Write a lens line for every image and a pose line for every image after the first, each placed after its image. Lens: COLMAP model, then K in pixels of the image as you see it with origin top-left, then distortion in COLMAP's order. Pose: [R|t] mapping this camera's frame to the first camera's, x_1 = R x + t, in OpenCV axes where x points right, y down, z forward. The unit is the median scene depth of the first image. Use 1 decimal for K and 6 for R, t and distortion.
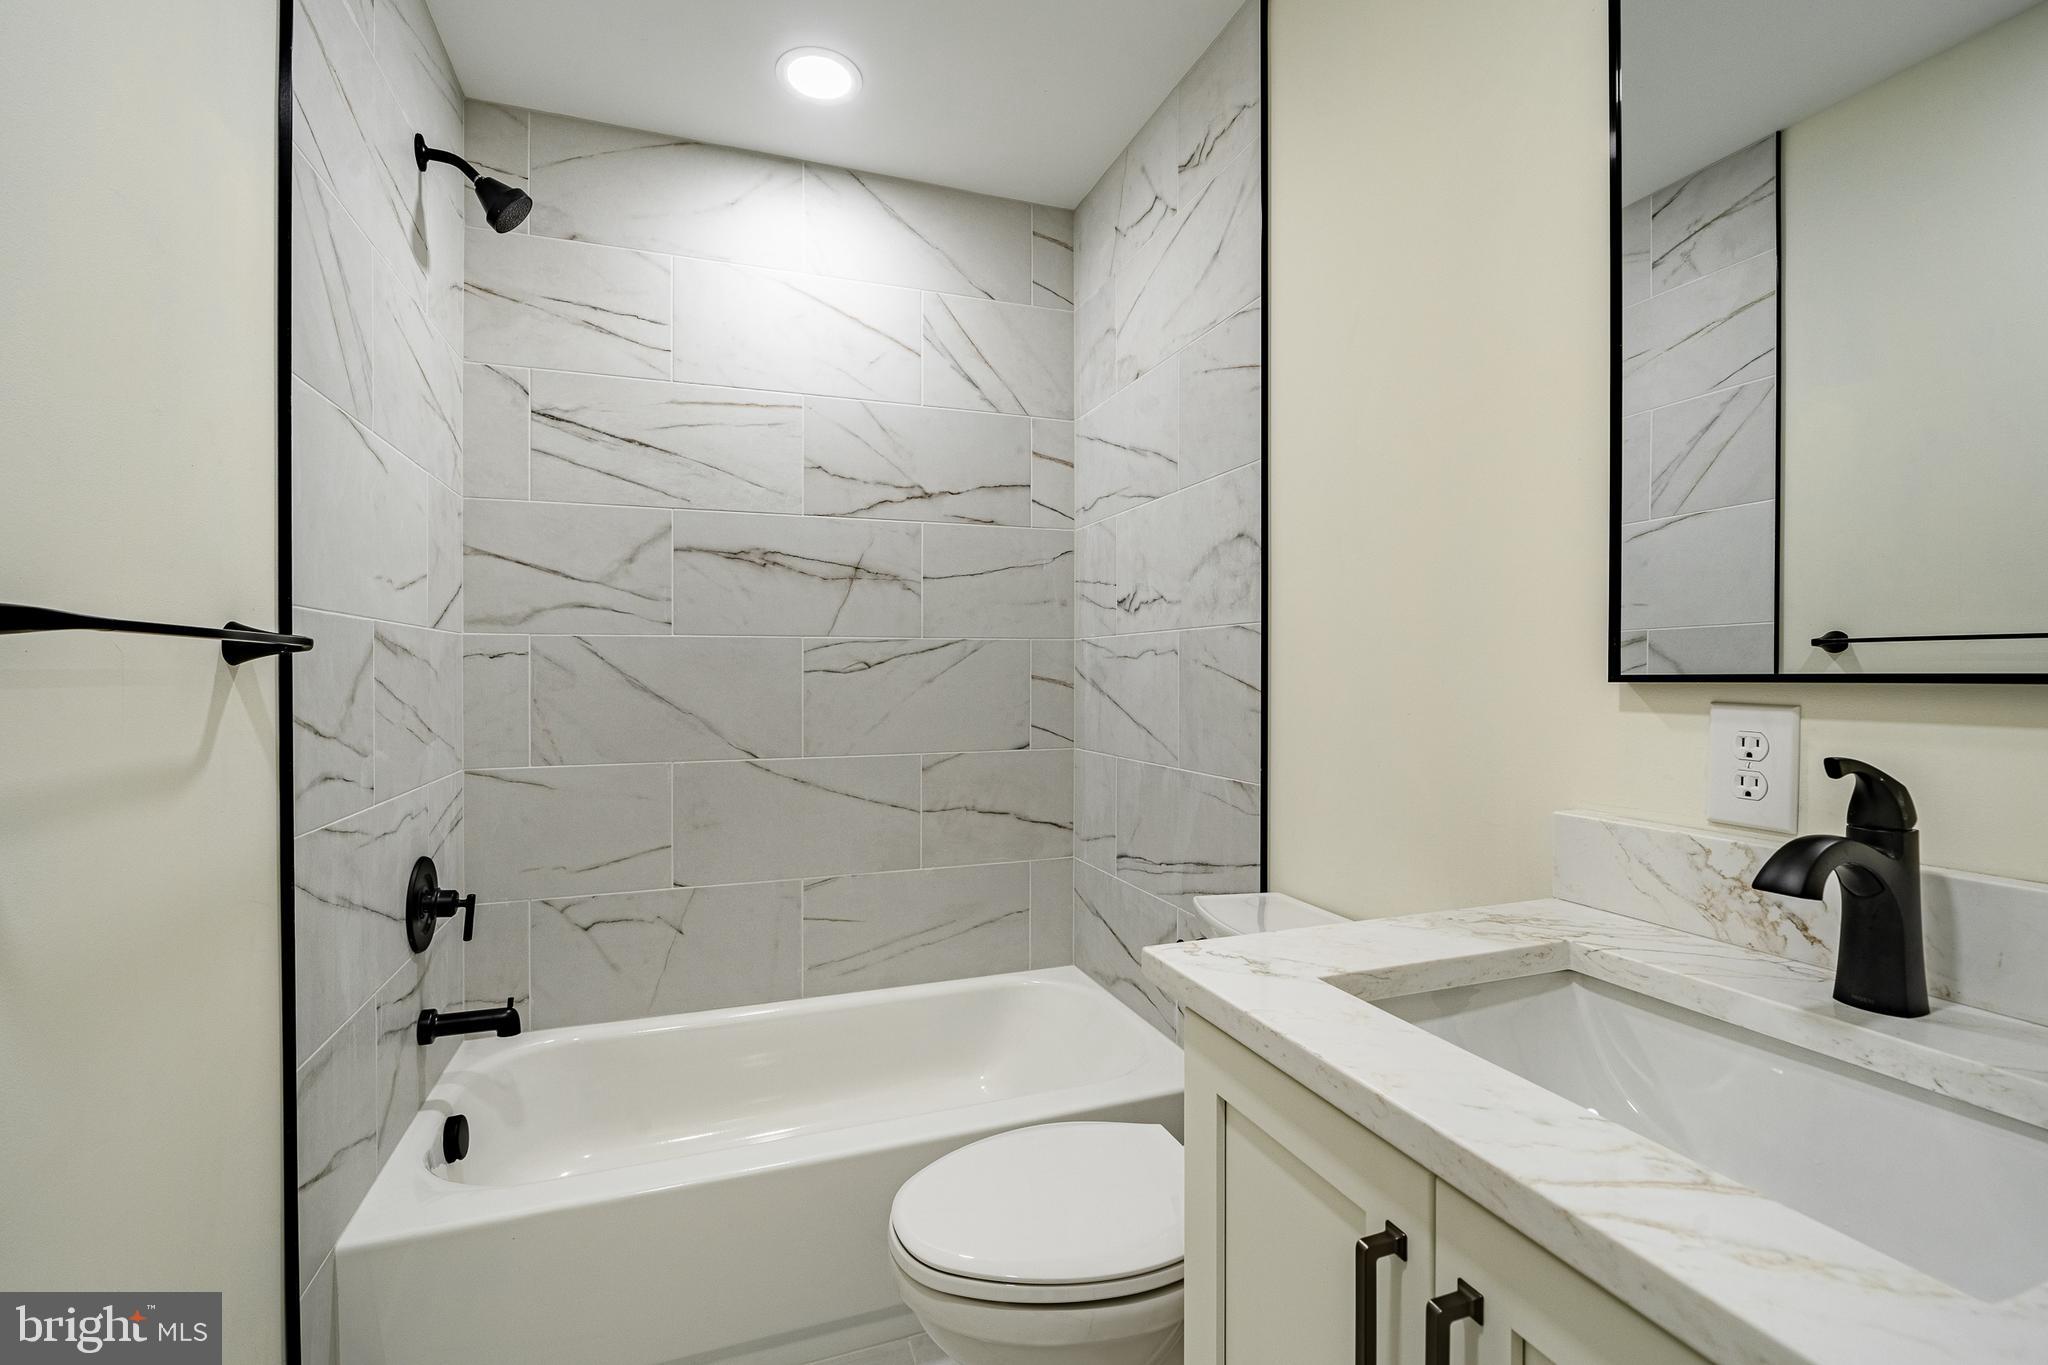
lens RADIAL K [[924.2, 0, 1020.6], [0, 924.2, 676.8], [0, 0, 1]] dist [0.001102, -0.000275]
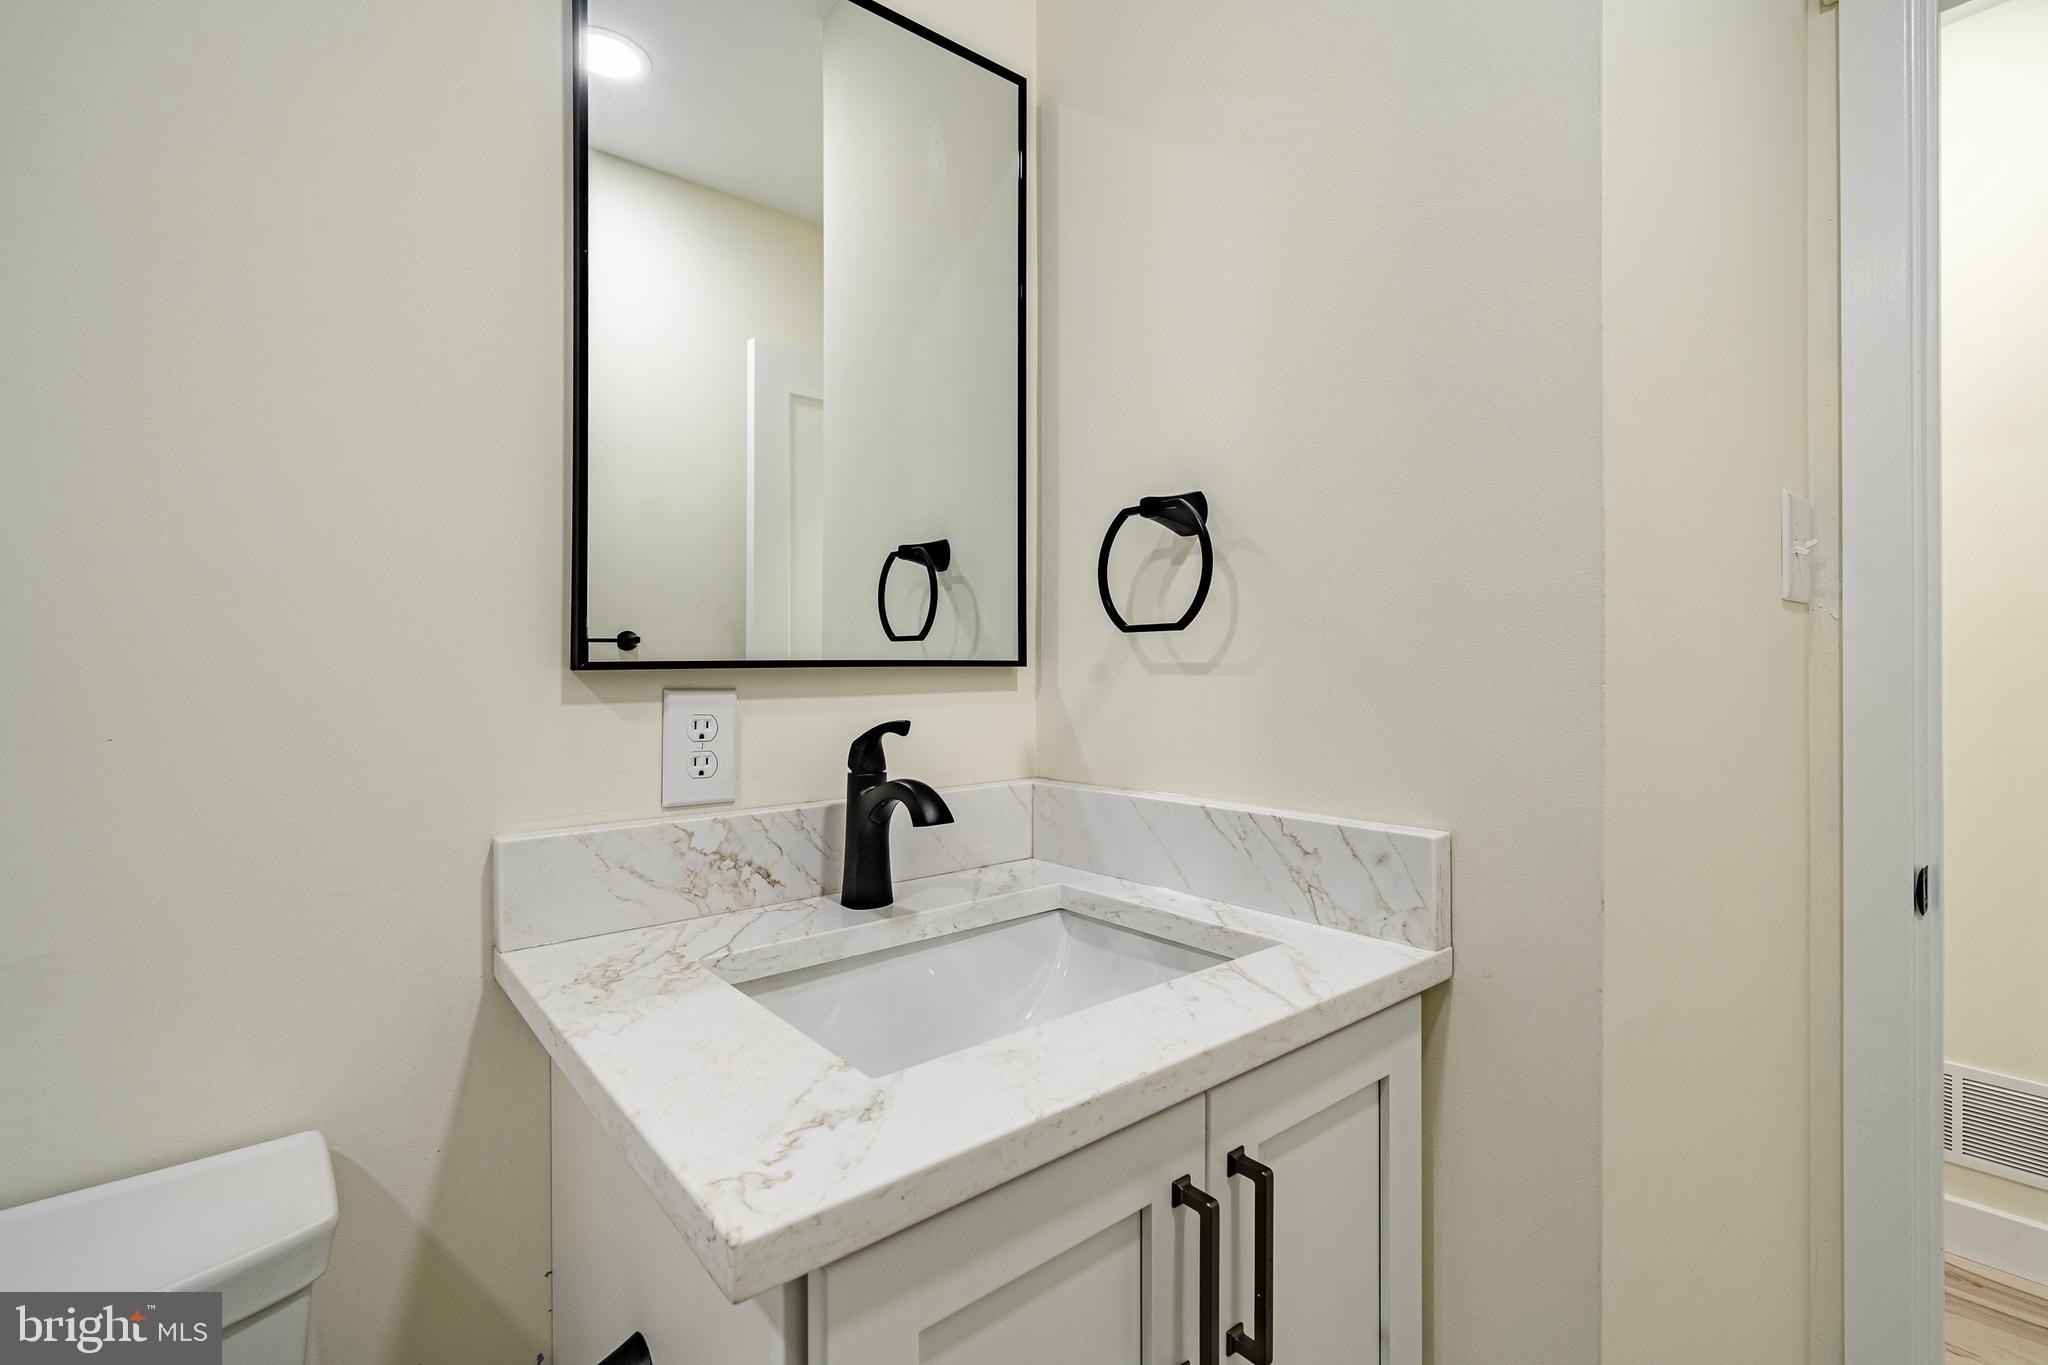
lens RADIAL K [[924.2, 0, 1019.4], [0, 924.2, 681.3], [0, 0, 1]] dist [0.001102, -0.000275]
pose [[-0.342261, -0.008893, 0.939563, -0.346271], [0.011970, 0.999833, 0.013824, 0.010187], [-0.939529, 0.015978, -0.342097, 1.026915]]
